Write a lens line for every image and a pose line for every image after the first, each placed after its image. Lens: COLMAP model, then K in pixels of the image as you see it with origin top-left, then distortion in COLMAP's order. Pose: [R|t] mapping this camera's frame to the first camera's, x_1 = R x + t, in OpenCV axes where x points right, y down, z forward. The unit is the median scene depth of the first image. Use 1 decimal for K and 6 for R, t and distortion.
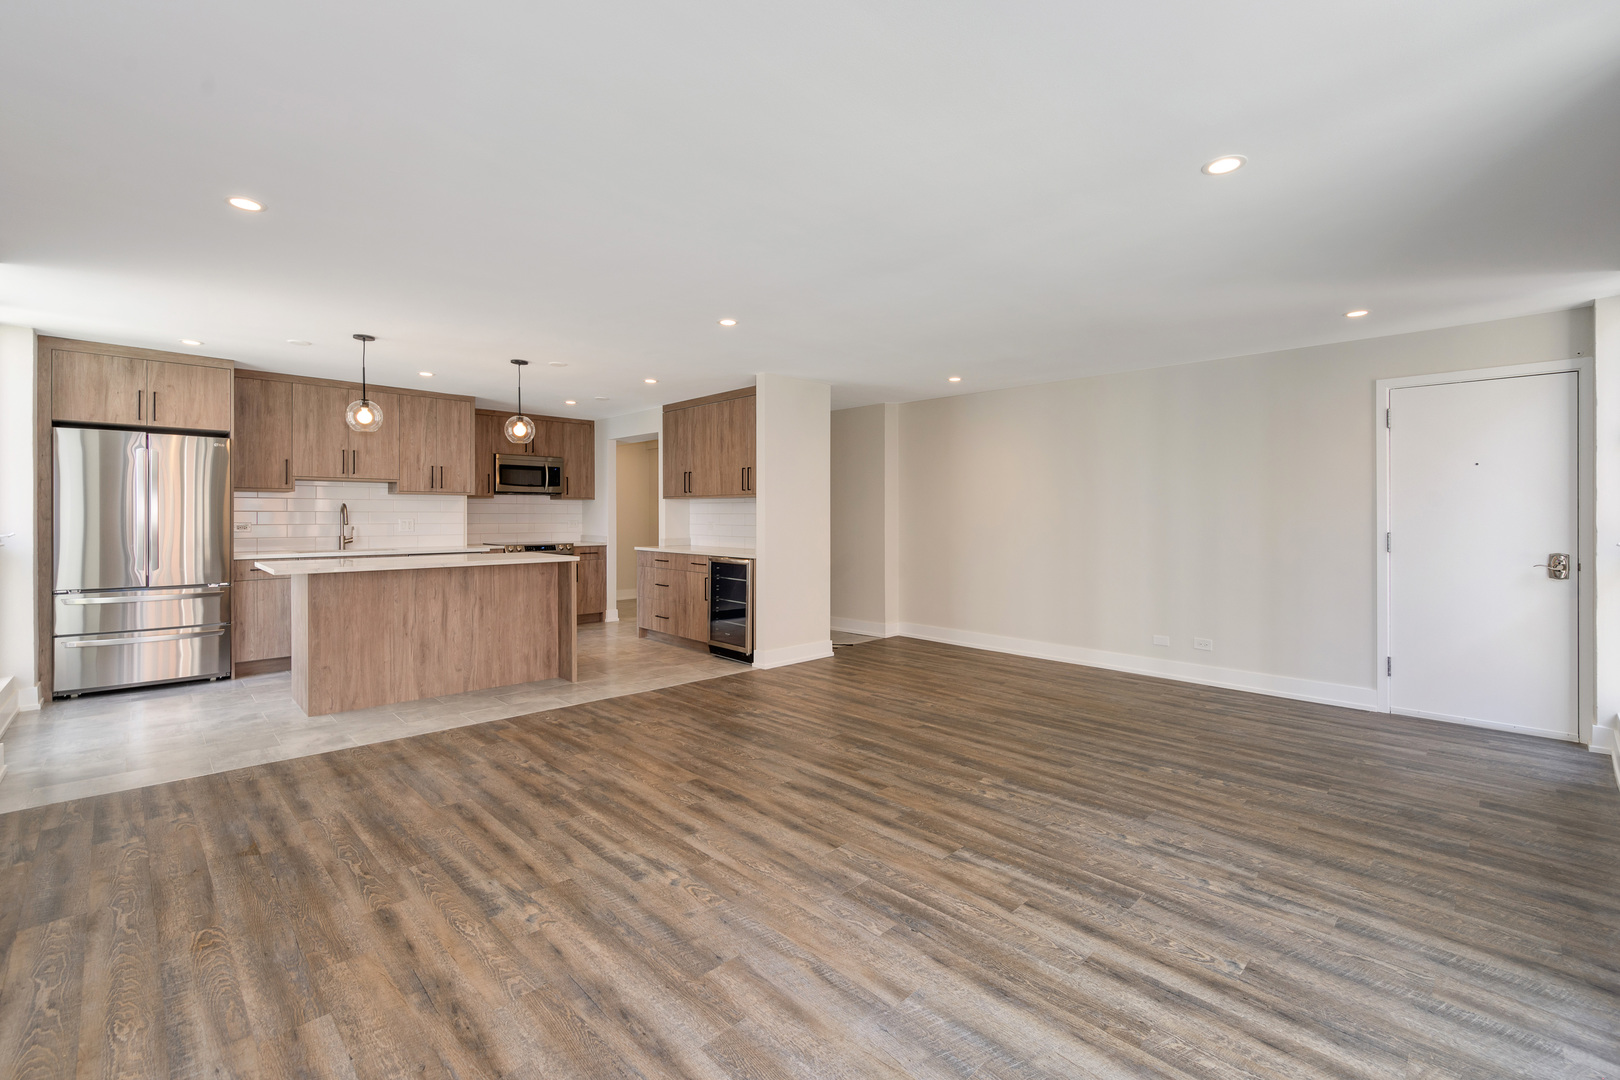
lens RADIAL K [[676.7, 0, 753.1], [0, 676.7, 517.2], [0, 0, 1]] dist [-0.000355, 0.000998]
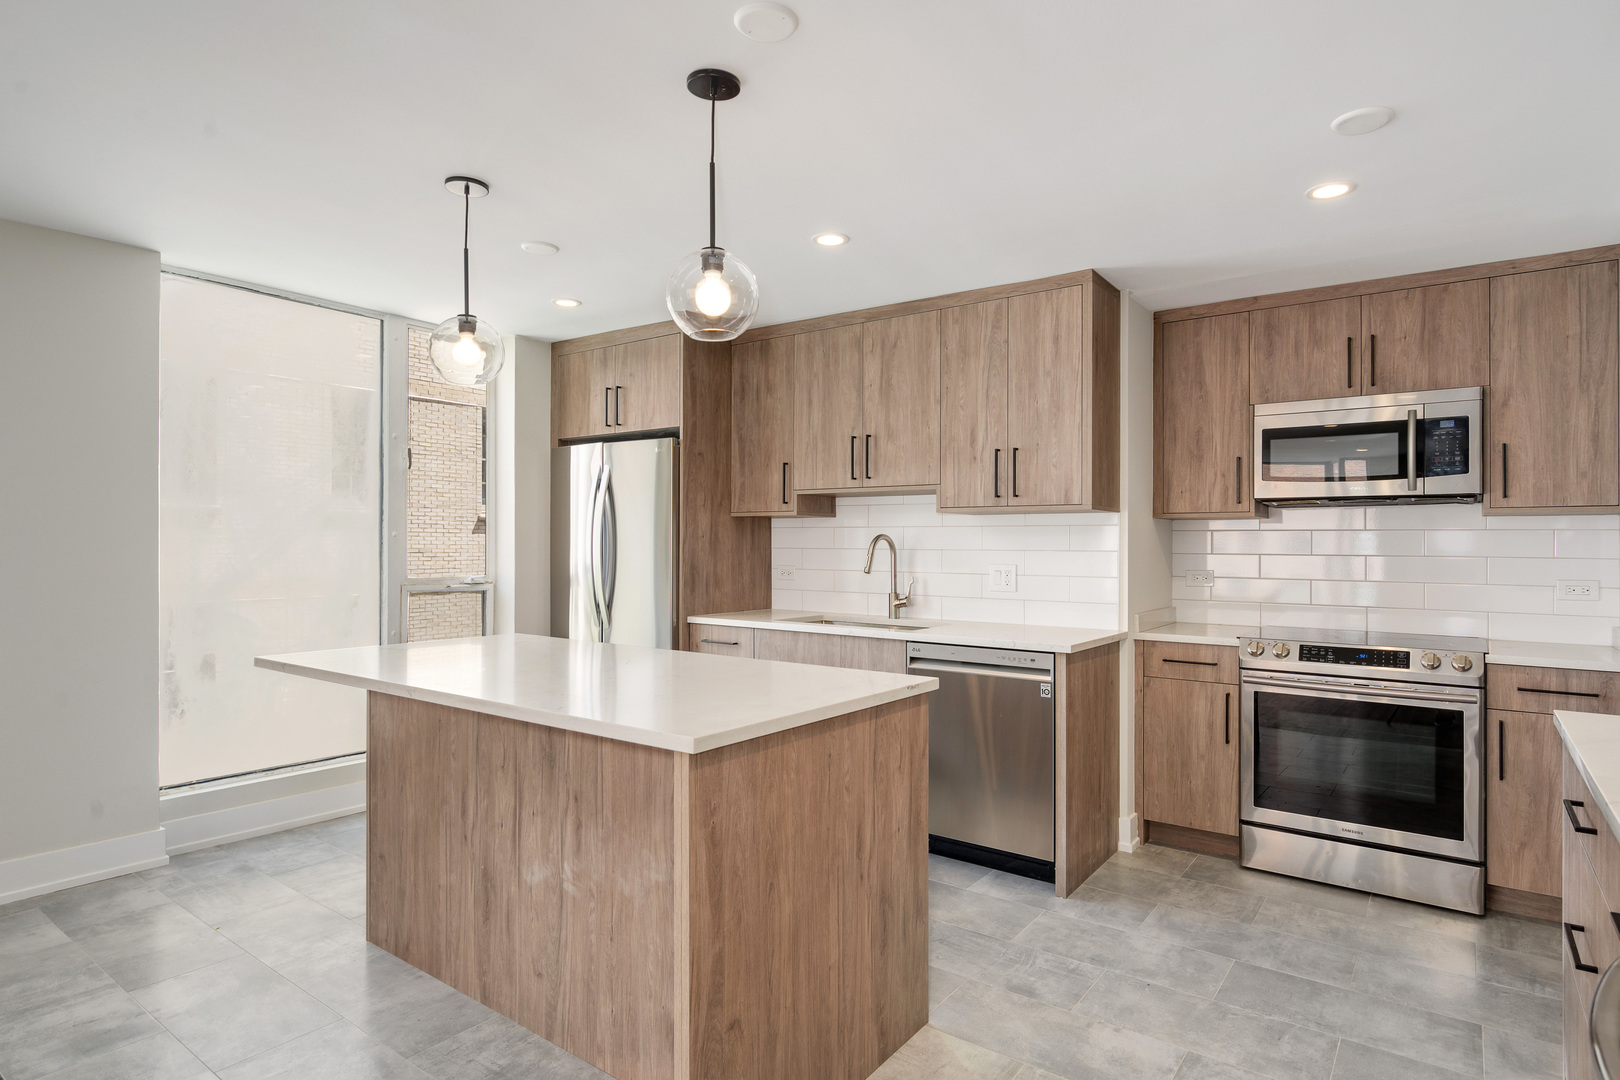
lens RADIAL K [[842.1, 0, 793.8], [0, 842.1, 541.9], [0, 0, 1]] dist [-0.001319, -0.002693]
pose [[0.244100, -0.003094, -0.969745, 0.053739], [-0.008646, 0.999948, -0.005367, -0.013019], [0.969711, 0.009694, 0.244061, 1.005690]]
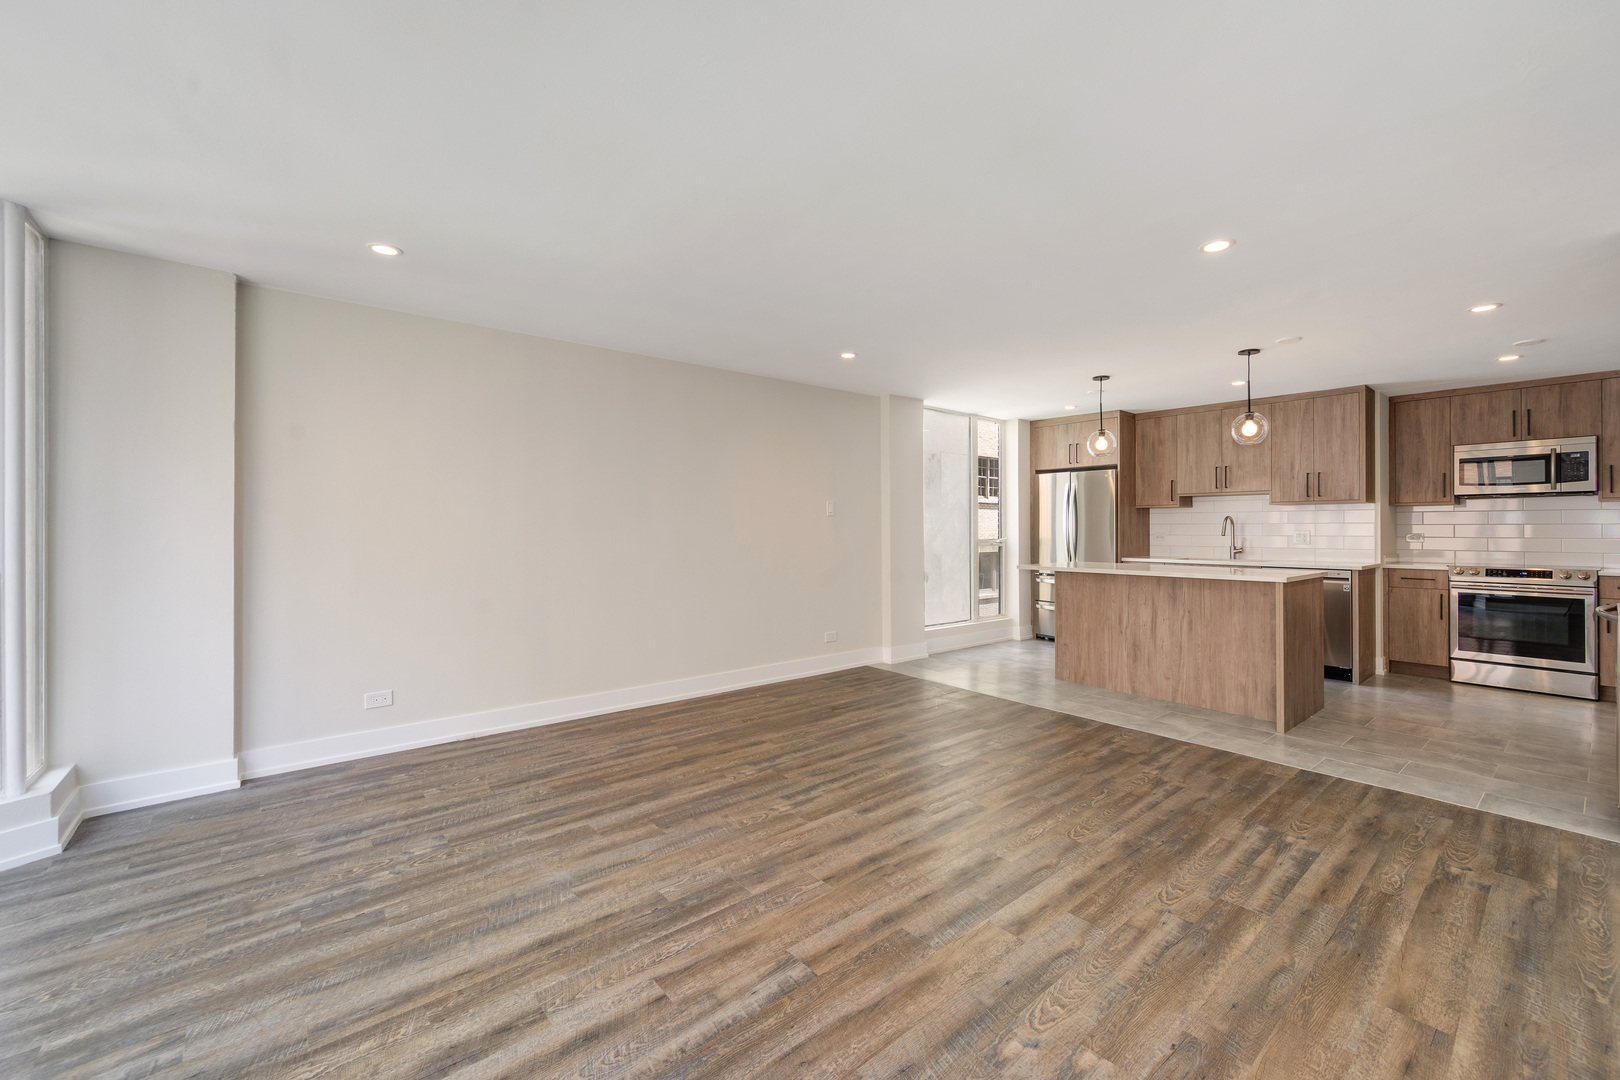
lens RADIAL K [[625.9, 0, 862.0], [0, 625.9, 529.1], [0, 0, 1]] dist [-0.002718, 0.001093]
pose [[0.046071, -0.000548, -0.998938, 0.476342], [-0.001717, 0.999998, -0.000627, 0.002810], [0.998937, 0.001744, 0.046070, 0.490097]]
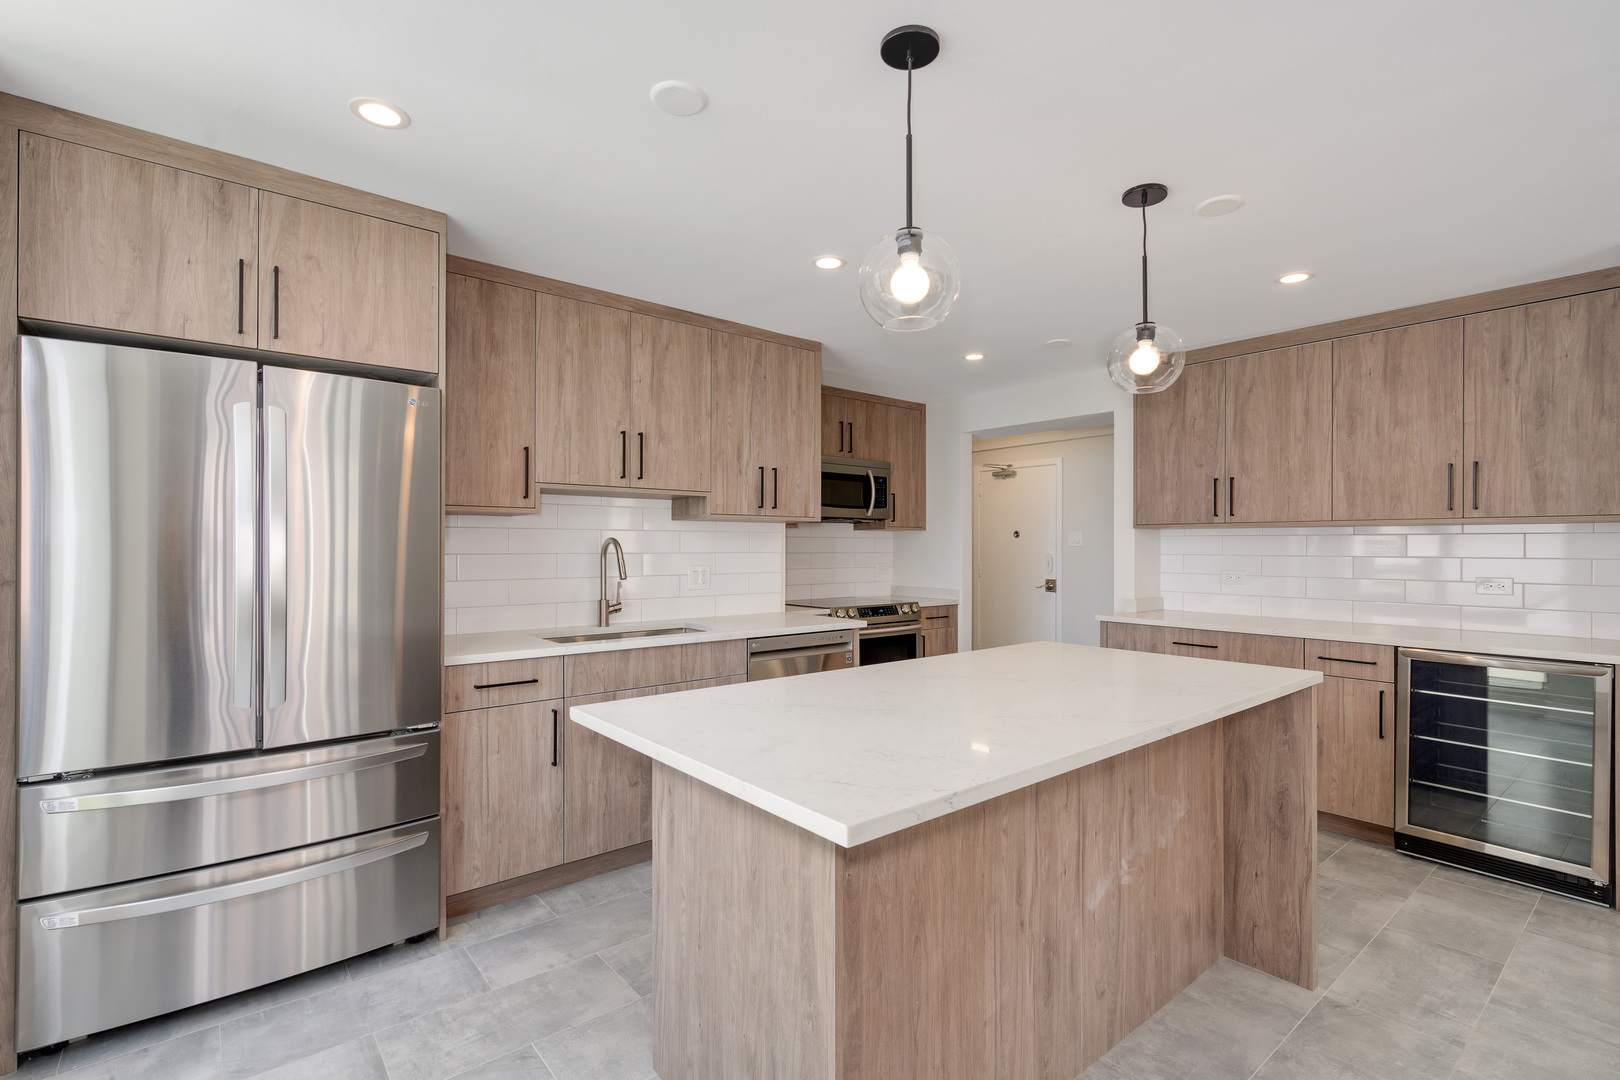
lens RADIAL K [[717.8, 0, 823.6], [0, 717.8, 548.6], [0, 0, 1]] dist [-0.001738, -0.000109]
pose [[0.999761, -0.001082, -0.021856, -0.567579], [0.001067, 0.999999, -0.000720, -0.015094], [0.021857, 0.000697, 0.999761, 0.599052]]
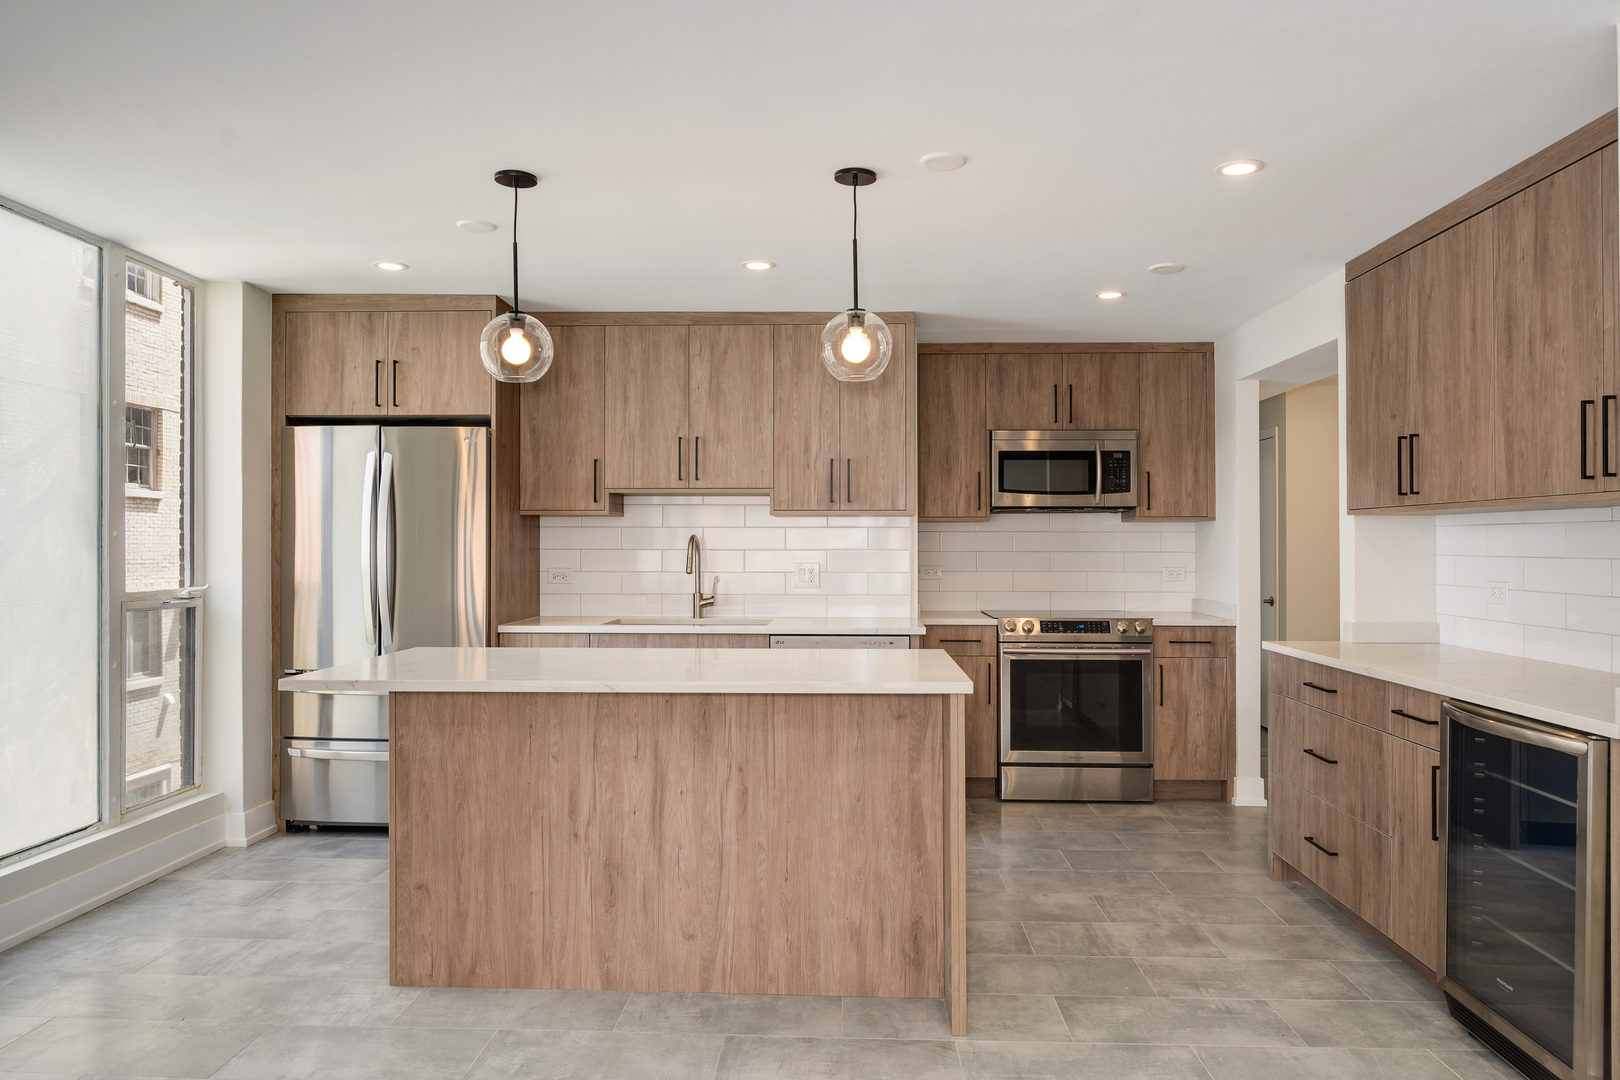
lens RADIAL K [[1046.3, 0, 800.7], [0, 1046.3, 541.8], [0, 0, 1]] dist [-0.004458, -0.003812]
pose [[0.739115, -0.003723, -0.673569, 0.046868], [-0.001735, 0.999971, -0.007431, -0.011194], [0.673577, 0.006661, 0.739087, 0.562148]]
